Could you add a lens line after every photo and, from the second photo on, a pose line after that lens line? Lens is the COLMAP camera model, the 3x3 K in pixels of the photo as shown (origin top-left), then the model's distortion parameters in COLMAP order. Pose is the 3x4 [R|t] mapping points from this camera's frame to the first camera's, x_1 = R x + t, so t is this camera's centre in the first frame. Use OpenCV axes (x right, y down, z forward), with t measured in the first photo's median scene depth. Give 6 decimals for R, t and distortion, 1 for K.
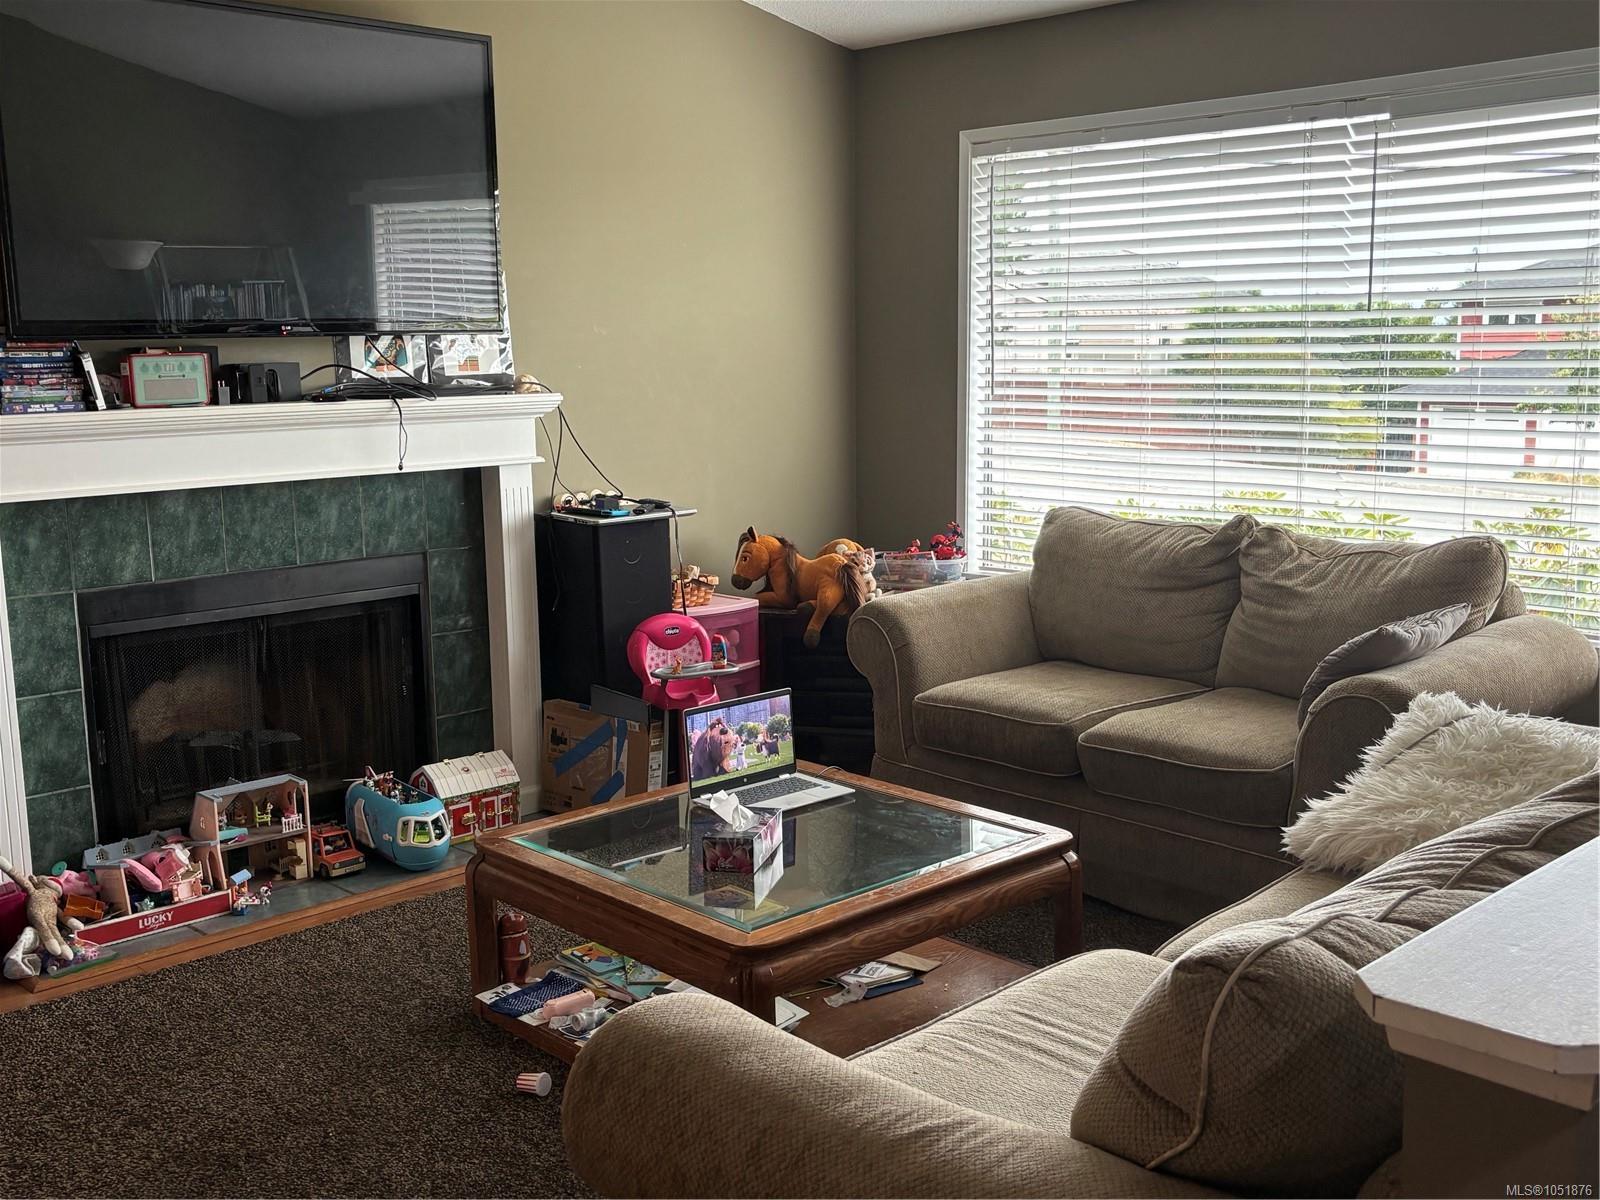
lens RADIAL K [[1676.1, 0, 804.7], [0, 1676.1, 603.6], [0, 0, 1]] dist [-0.030398, 0.000000]
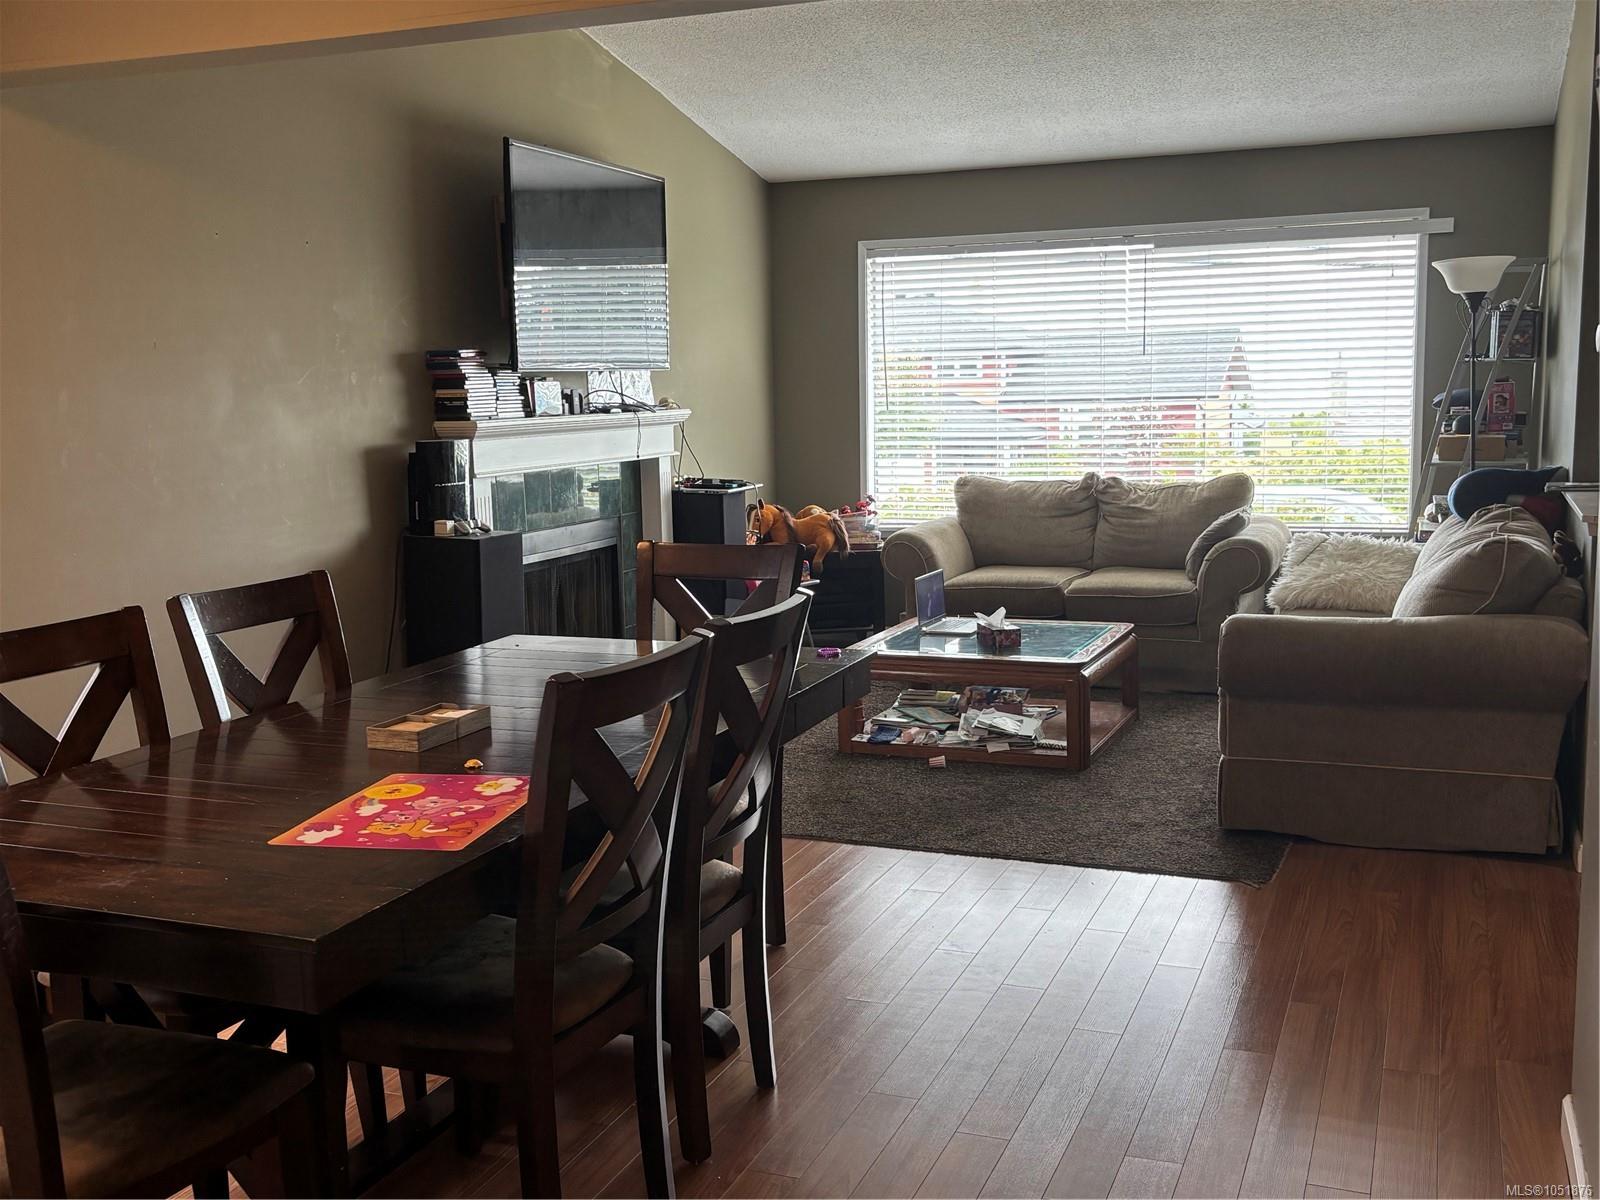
lens RADIAL K [[1676.1, 0, 795.8], [0, 1676.1, 599.6], [0, 0, 1]] dist [-0.030398, 0.000000]
pose [[0.905524, -0.061593, 0.419800, -0.754546], [0.077081, 0.996824, -0.020013, 0.090440], [-0.417234, 0.050481, 0.907396, -0.440816]]
